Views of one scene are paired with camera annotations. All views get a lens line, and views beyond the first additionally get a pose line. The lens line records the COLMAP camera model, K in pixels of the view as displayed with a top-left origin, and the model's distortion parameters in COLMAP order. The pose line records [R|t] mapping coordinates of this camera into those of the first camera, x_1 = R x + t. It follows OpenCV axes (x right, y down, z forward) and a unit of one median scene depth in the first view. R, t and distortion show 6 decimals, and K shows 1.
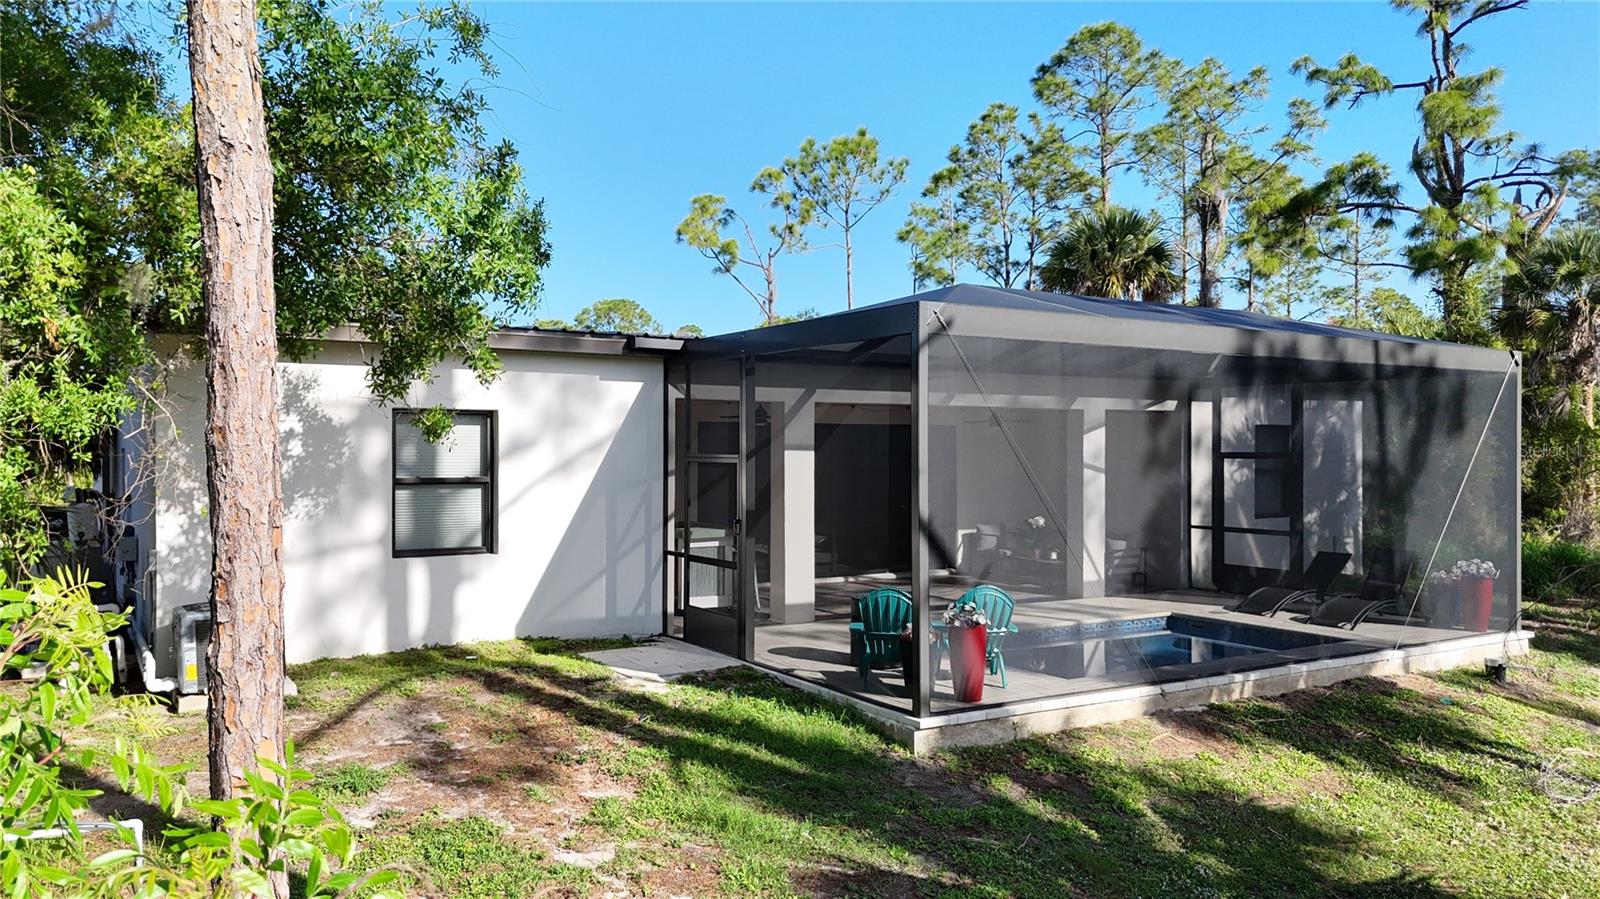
lens RADIAL K [[1146.9, 0, 800.0], [0, 1146.9, 449.5], [0, 0, 1]] dist [0.061684, 0.000294]
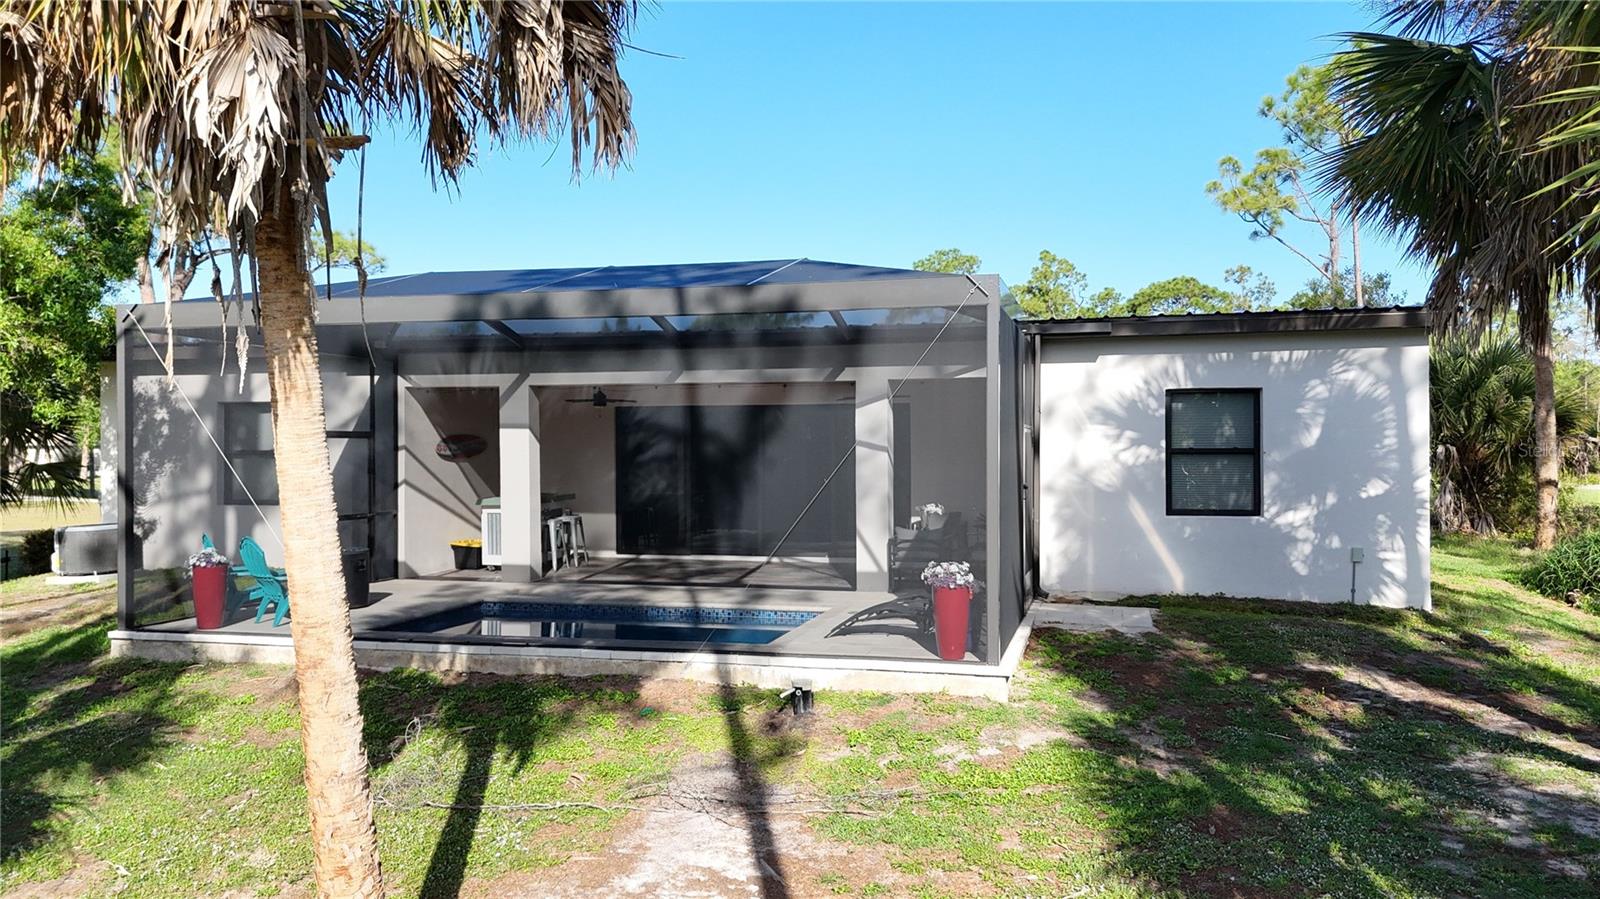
lens RADIAL K [[1127.4, 0, 800.0], [0, 1127.4, 449.5], [0, 0, 1]] dist [0.006927, 0.001284]
pose [[0.701896, -0.003617, -0.712271, 1.134447], [0.003910, 0.999992, -0.001225, 0.027397], [0.712269, -0.001926, 0.701904, 0.484280]]
